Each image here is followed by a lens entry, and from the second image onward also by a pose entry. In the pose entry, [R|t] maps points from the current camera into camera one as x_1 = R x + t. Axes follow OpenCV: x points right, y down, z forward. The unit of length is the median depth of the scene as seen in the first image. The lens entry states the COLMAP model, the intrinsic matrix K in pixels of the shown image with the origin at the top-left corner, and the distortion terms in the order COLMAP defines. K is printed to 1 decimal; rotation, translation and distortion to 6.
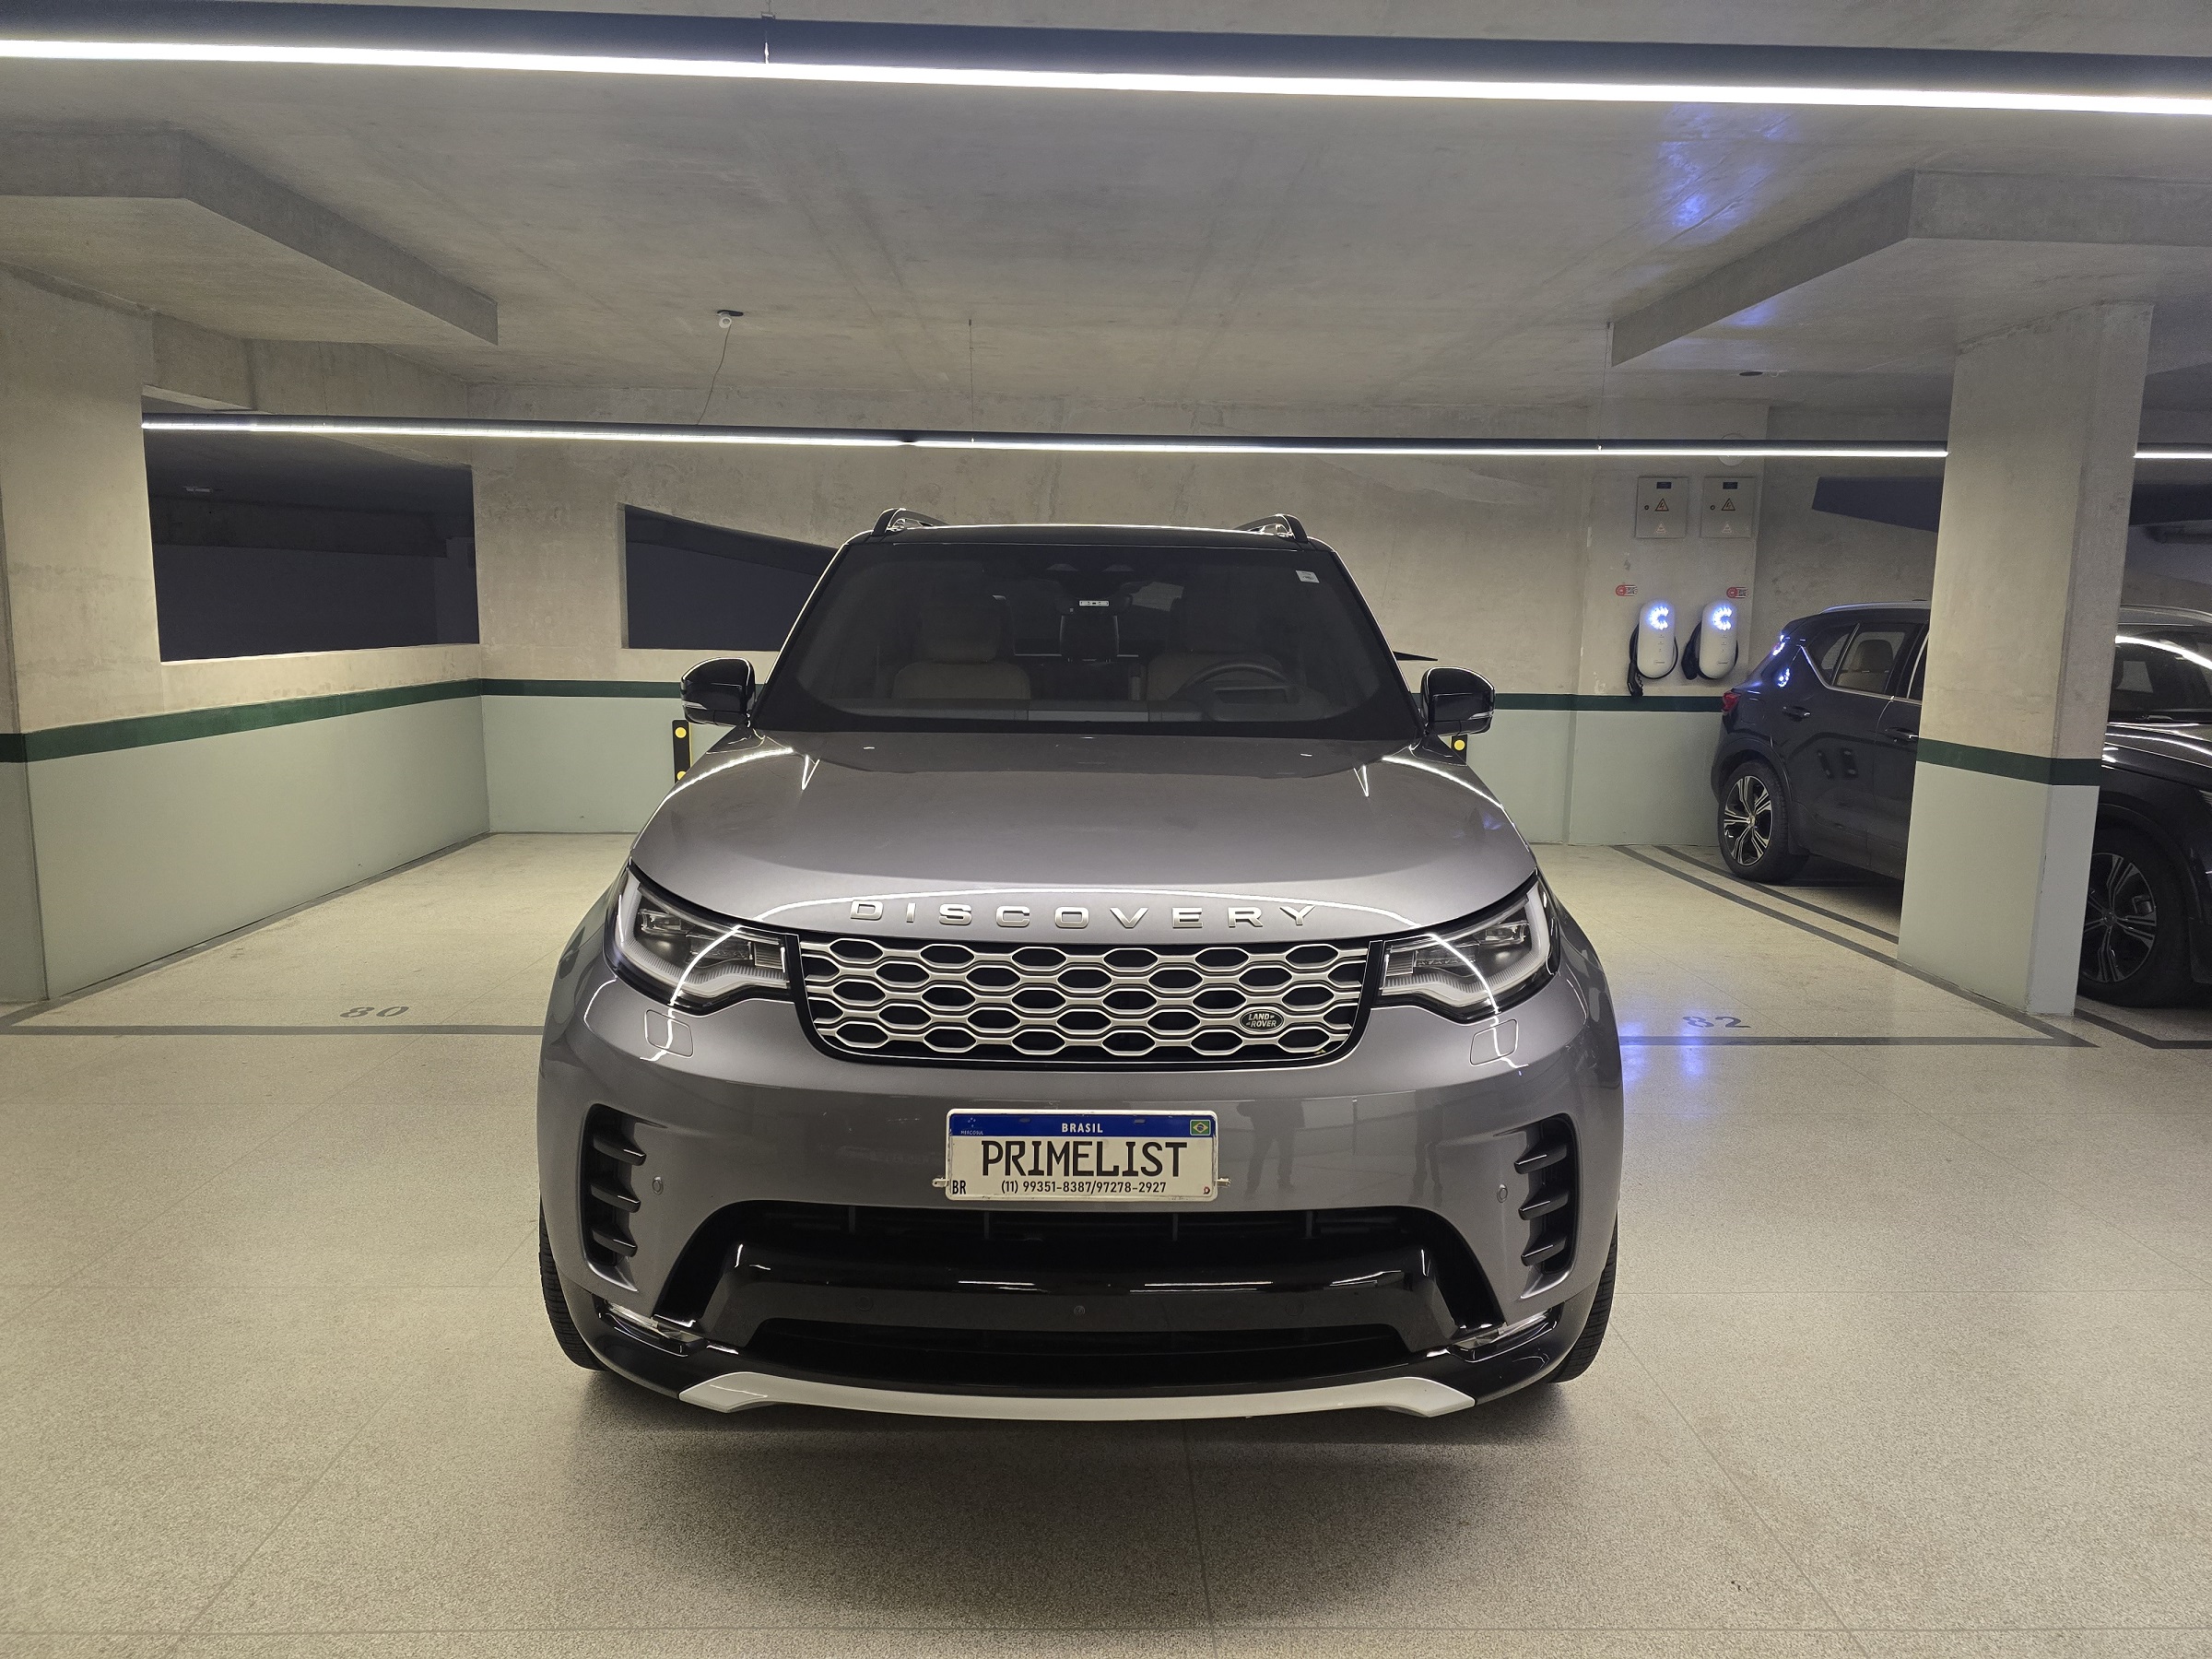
lens RADIAL K [[1459.7, 0, 1112.2], [0, 1459.7, 827.8], [0, 0, 1]] dist [0.003471, 0.001225]
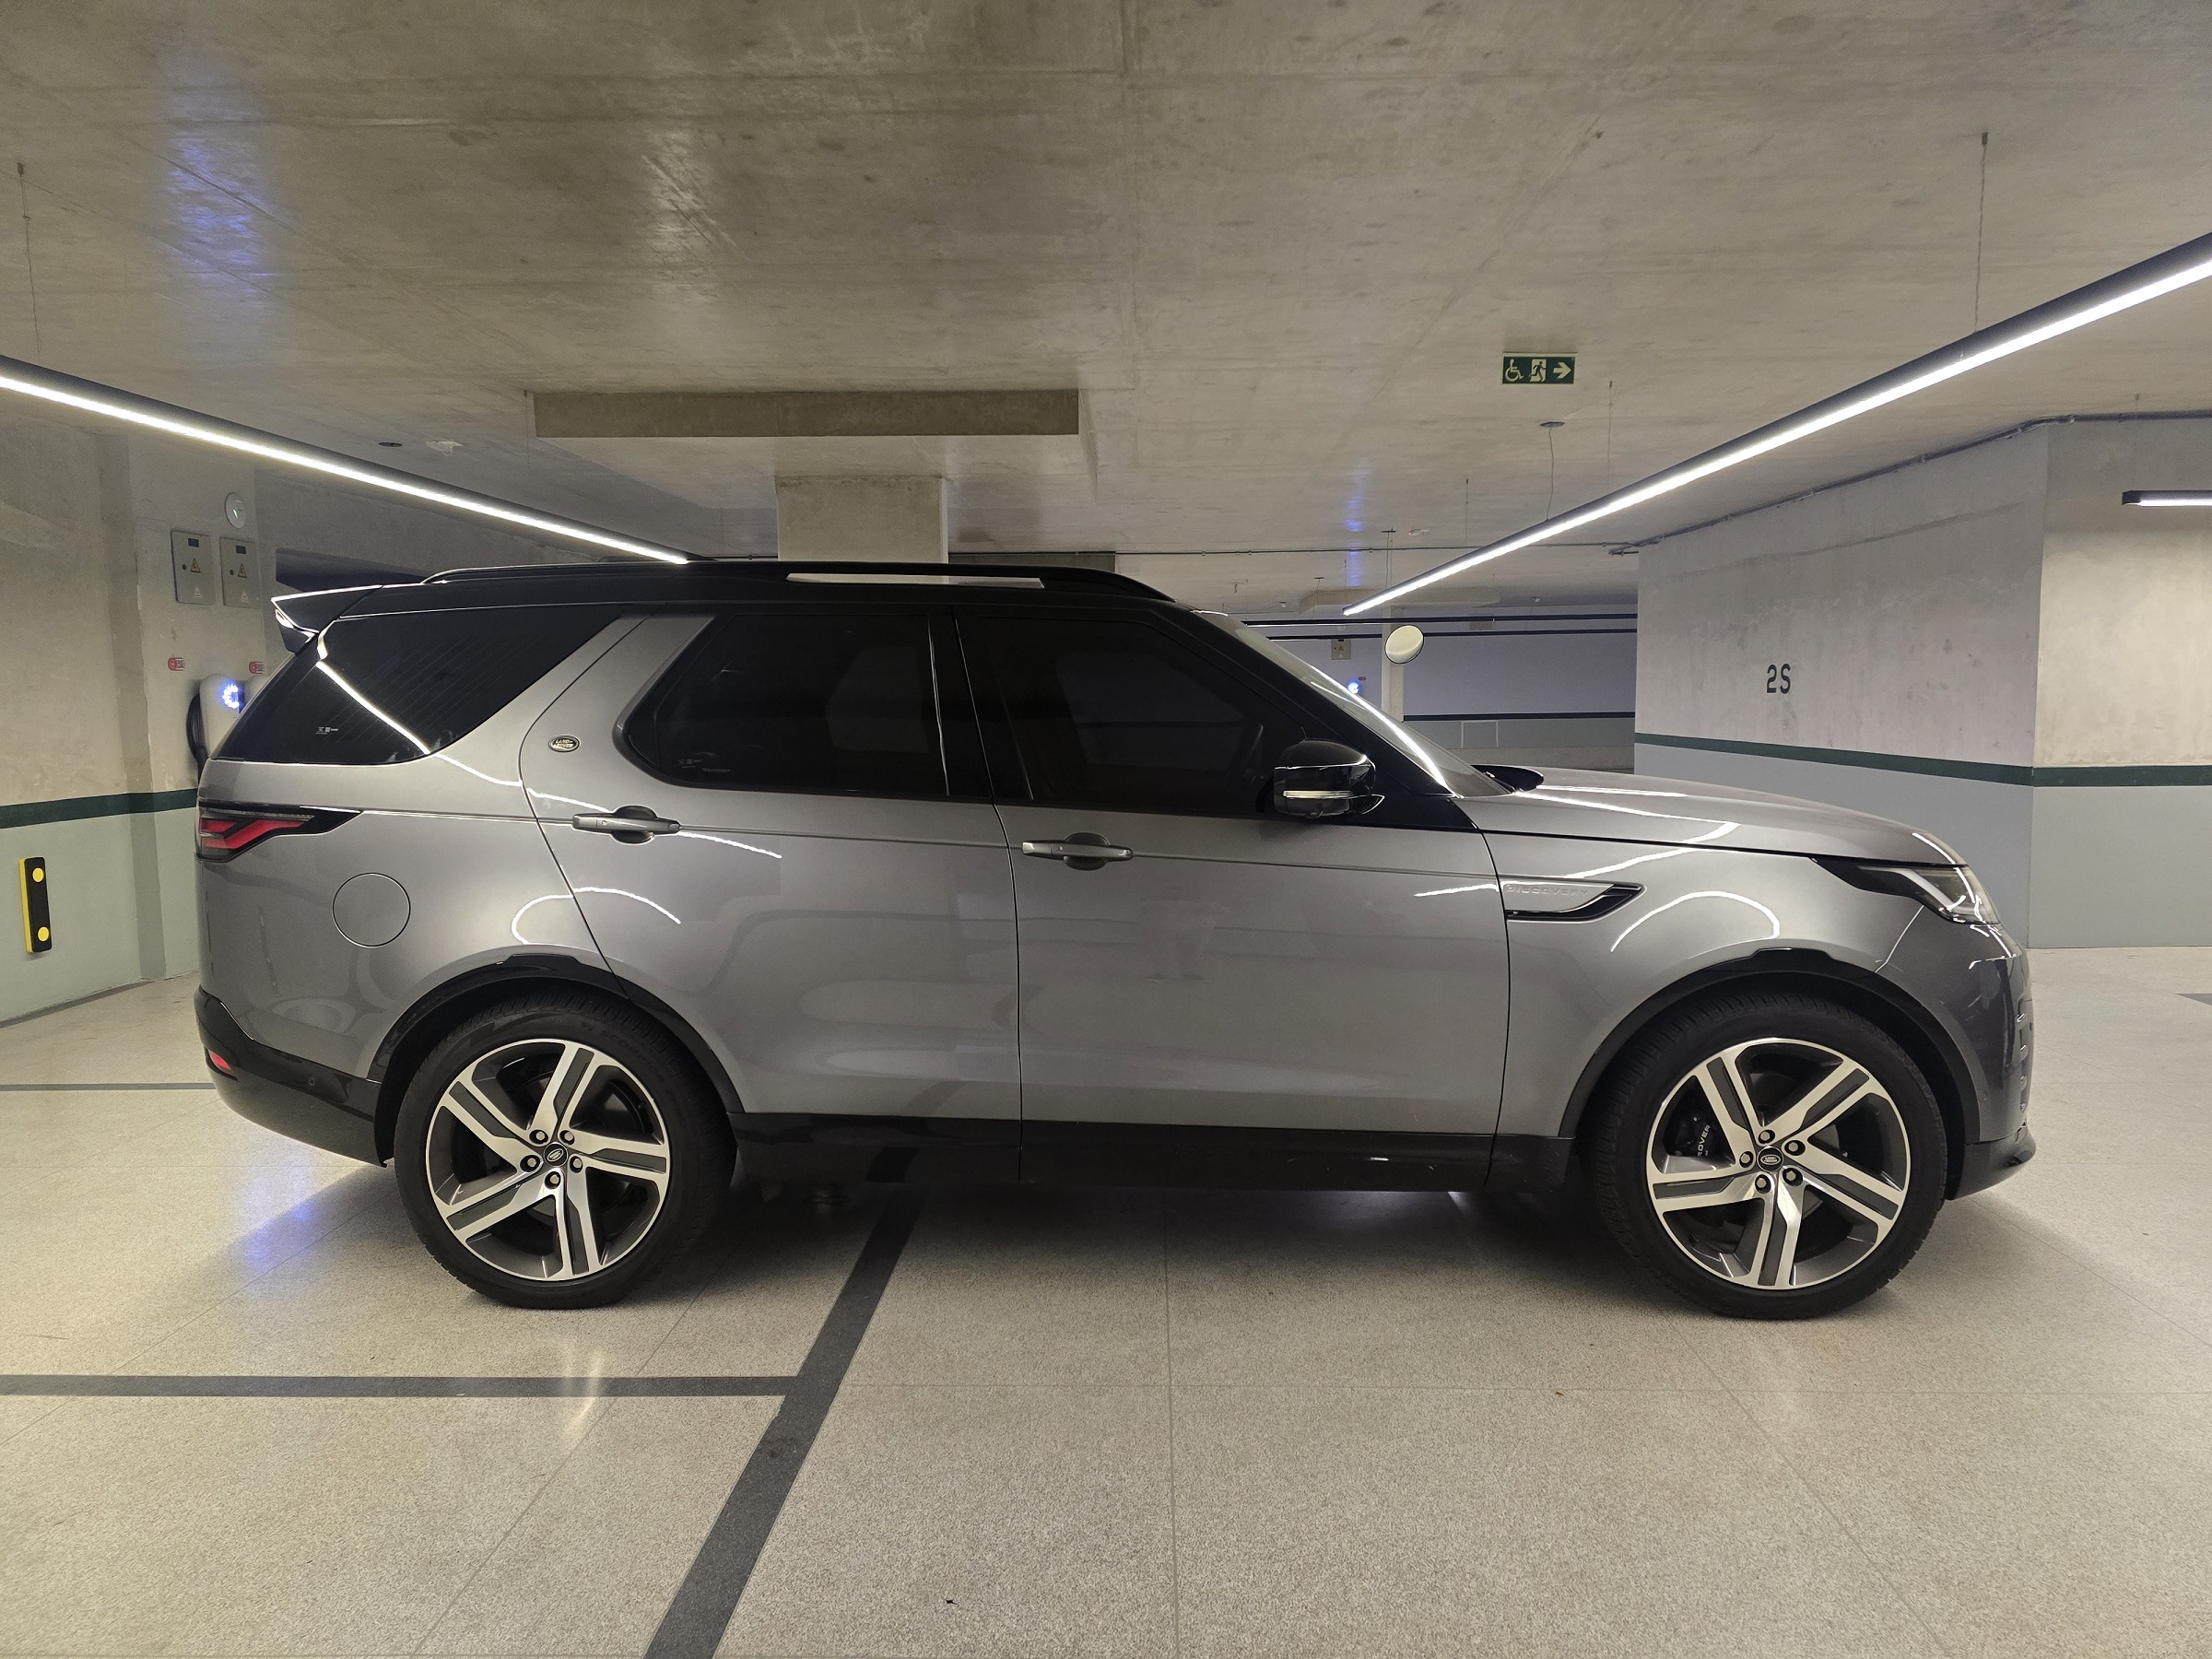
lens RADIAL K [[1459.7, 0, 1112.2], [0, 1459.7, 827.8], [0, 0, 1]] dist [0.003471, 0.001225]
pose [[0.061401, -0.105072, 0.992567, -0.456999], [0.154328, 0.983484, 0.094564, -0.067429], [-0.986110, 0.147374, 0.076602, 0.424697]]
